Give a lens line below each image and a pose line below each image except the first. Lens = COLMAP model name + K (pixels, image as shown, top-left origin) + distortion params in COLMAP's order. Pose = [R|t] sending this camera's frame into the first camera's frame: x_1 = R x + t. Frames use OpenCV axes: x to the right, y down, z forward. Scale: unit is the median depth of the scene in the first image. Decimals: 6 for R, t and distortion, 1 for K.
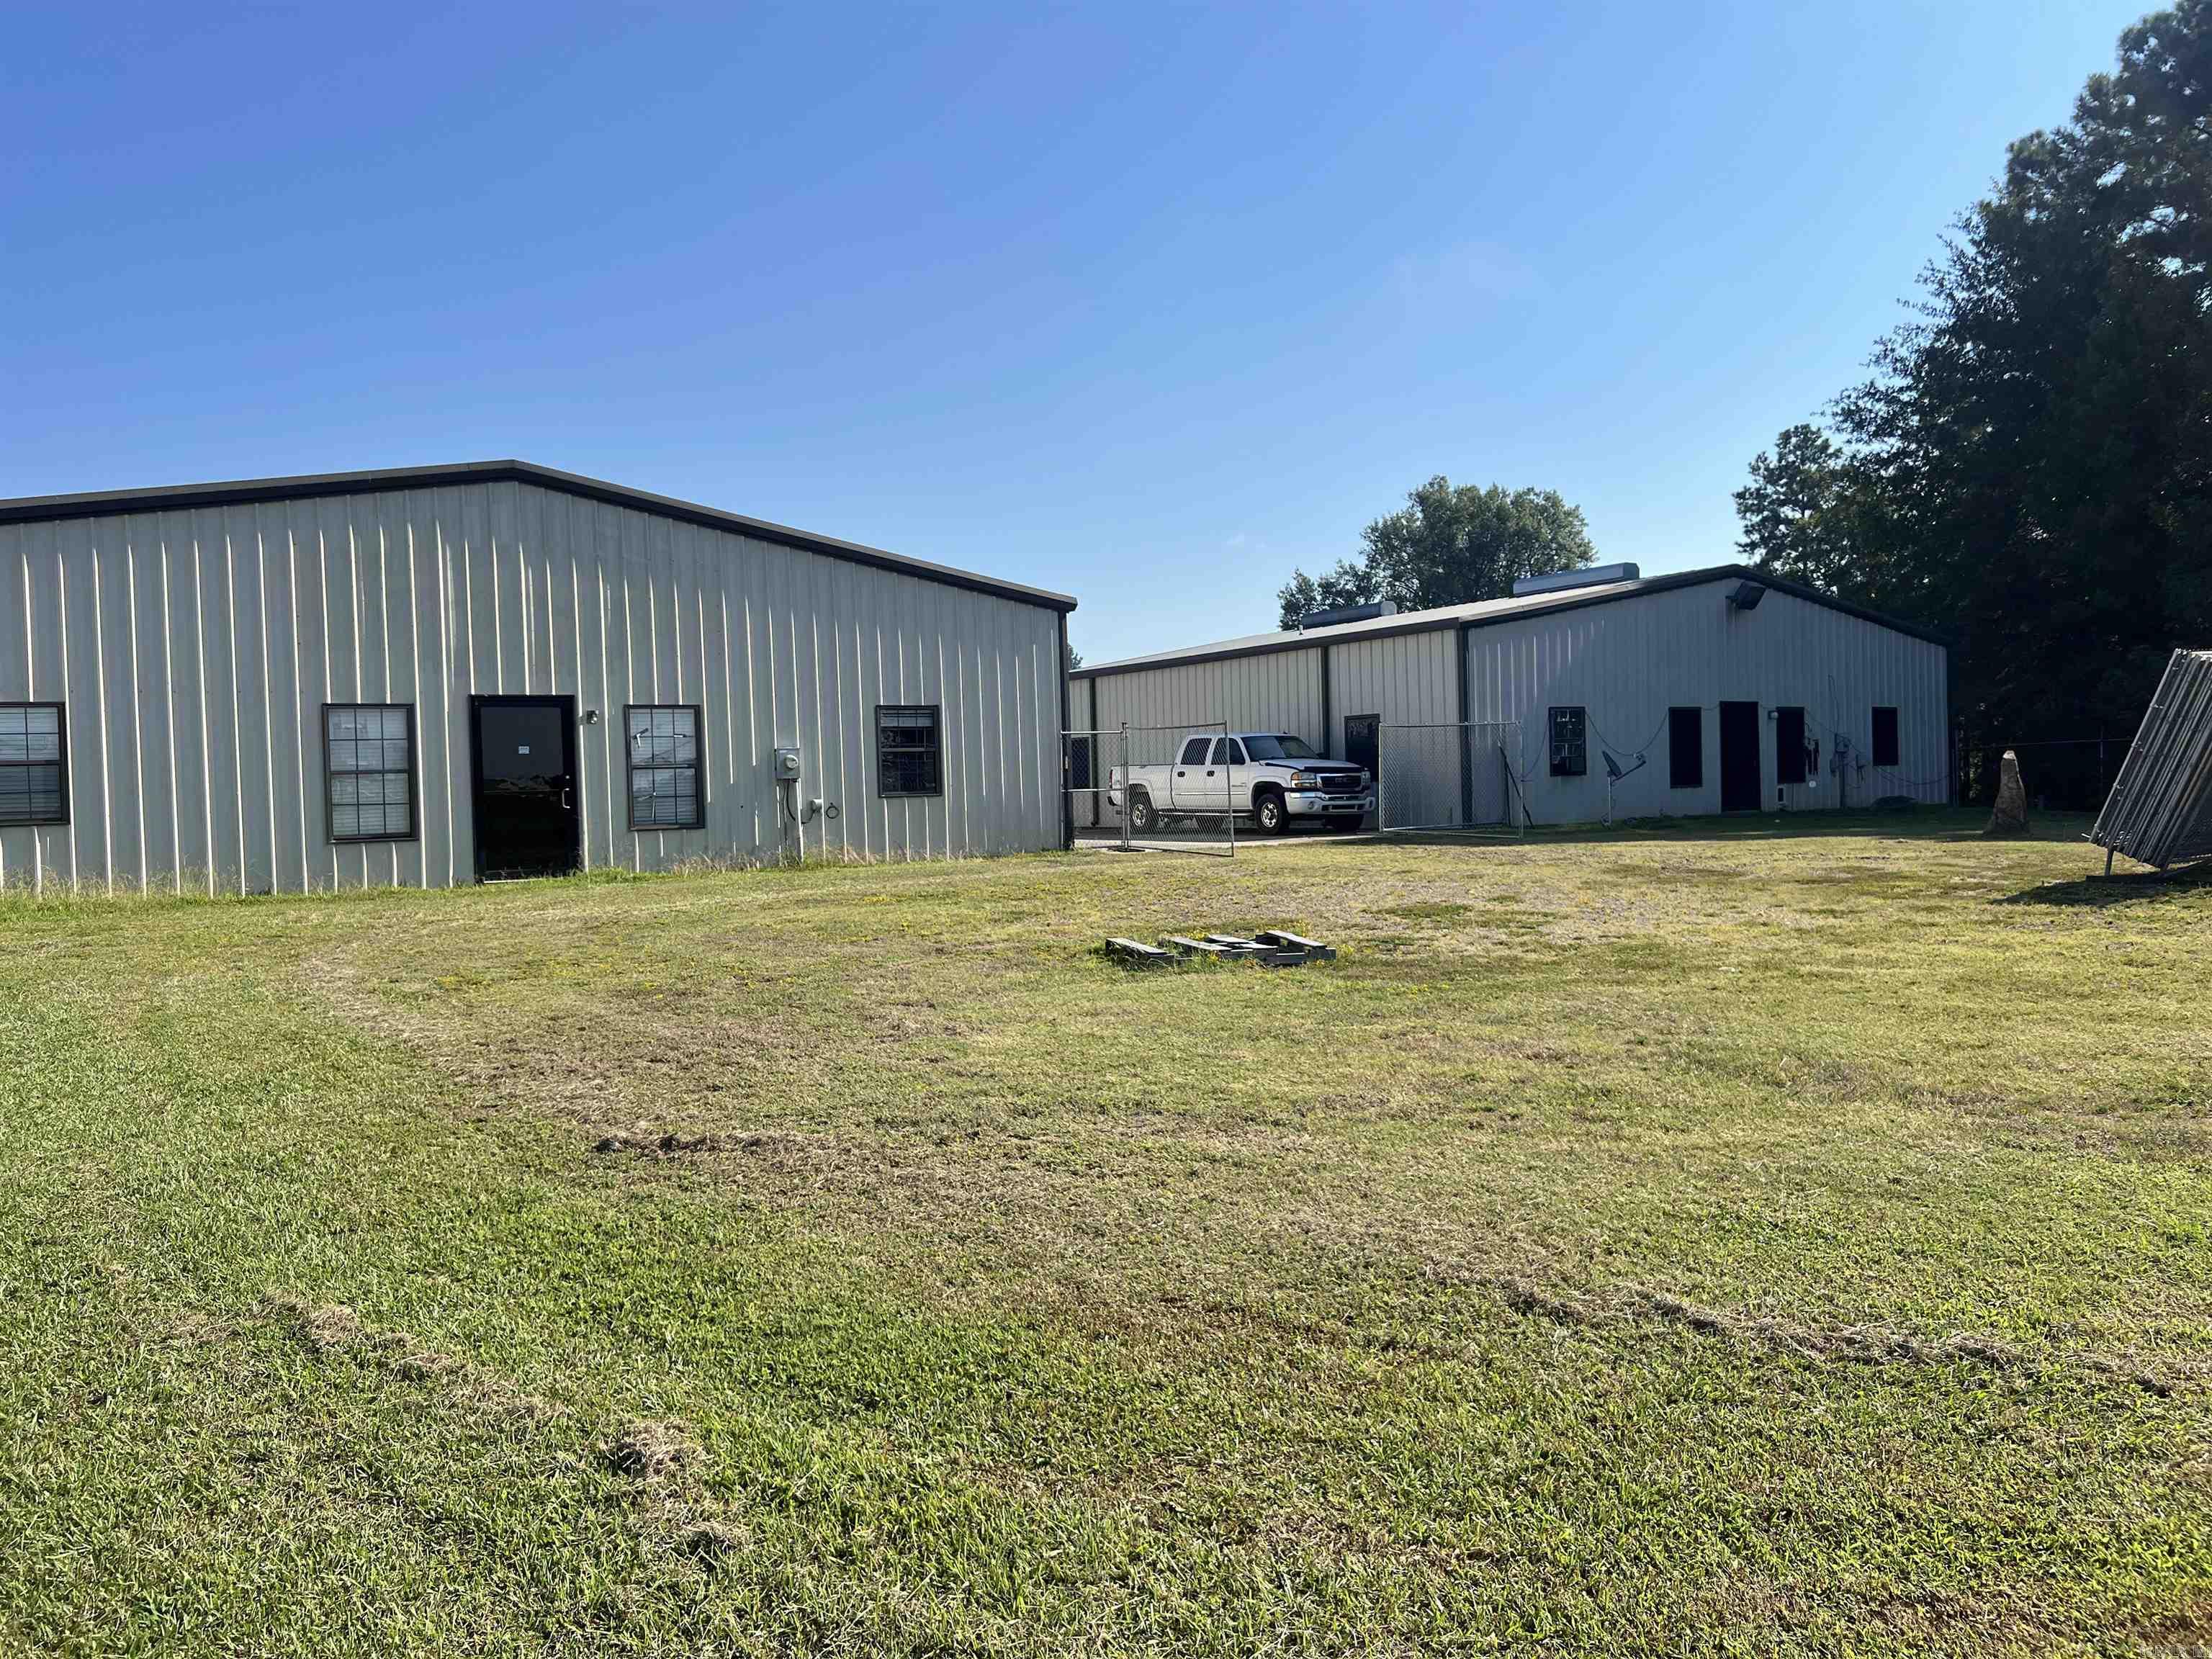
lens RADIAL K [[1640.9, 0, 1103.9], [0, 1640.9, 782.9], [0, 0, 1]] dist [0.002610, 0.002002]
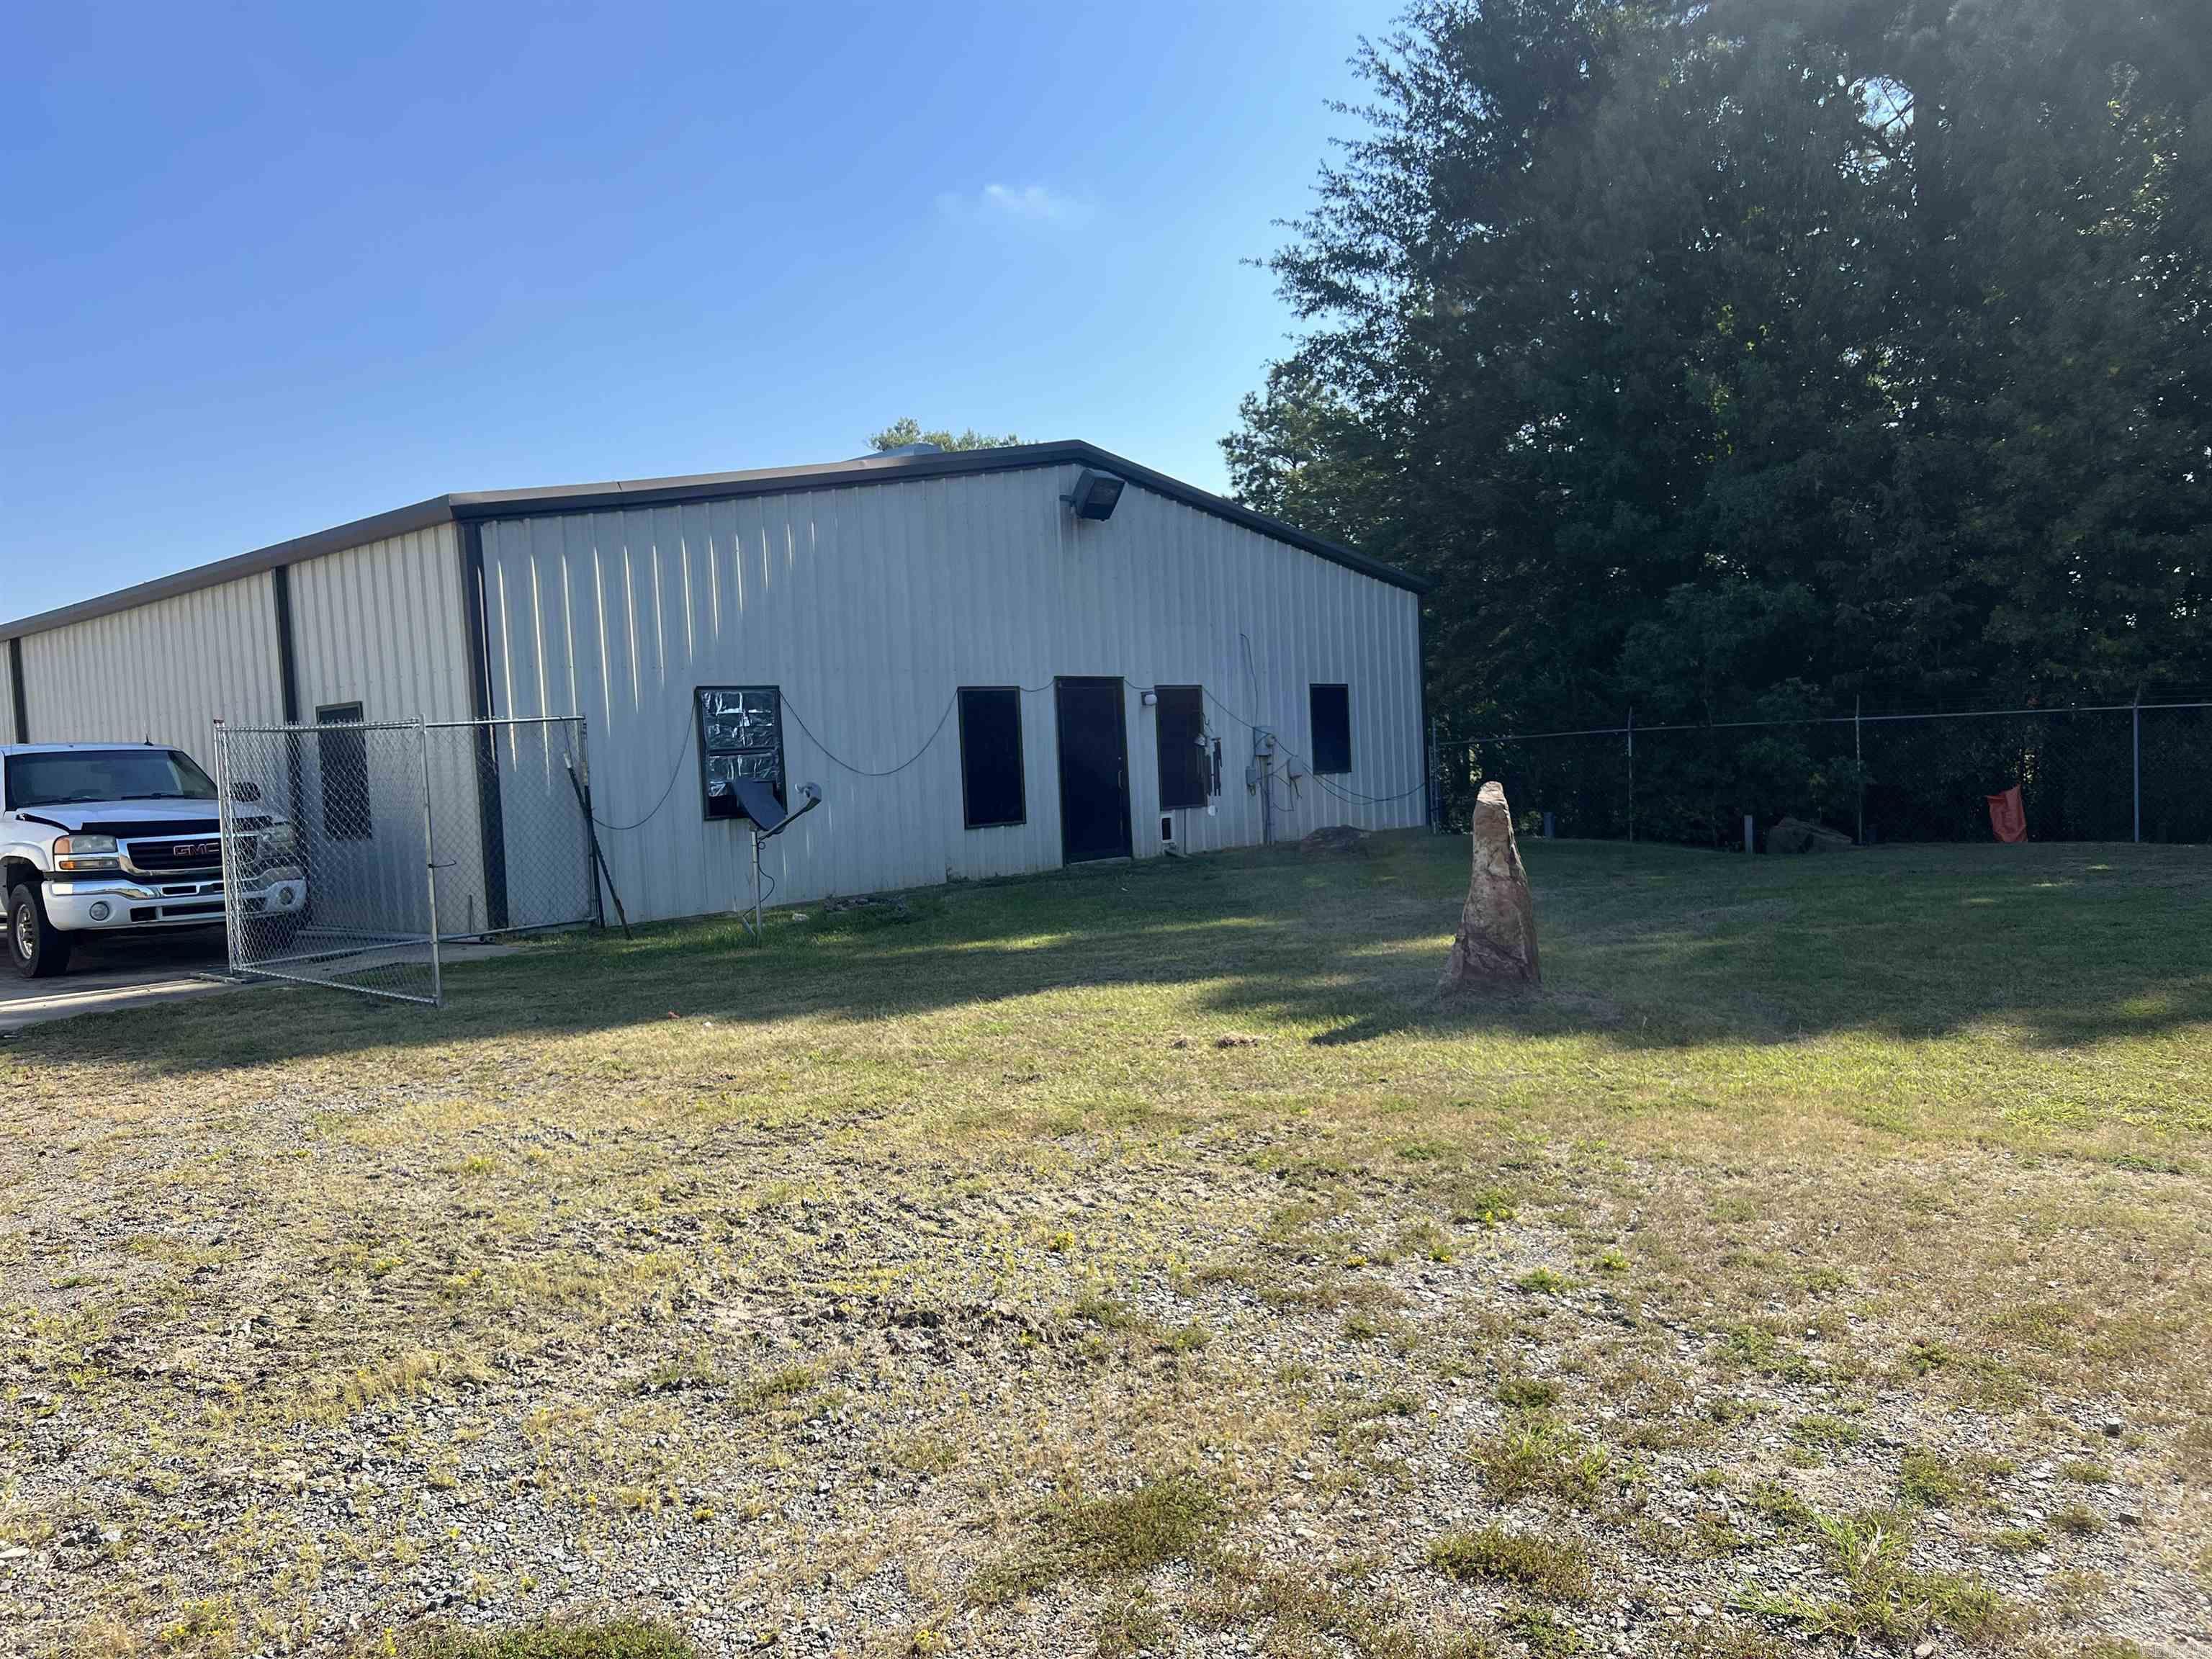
lens RADIAL K [[1677.8, 0, 1110.2], [0, 1677.8, 838.8], [0, 0, 1]] dist [0.143668, 0.000997]
pose [[0.963101, -0.033648, 0.267029, 0.220590], [0.022611, 0.998762, 0.044300, -0.017168], [-0.268190, -0.036628, 0.962670, 0.393941]]
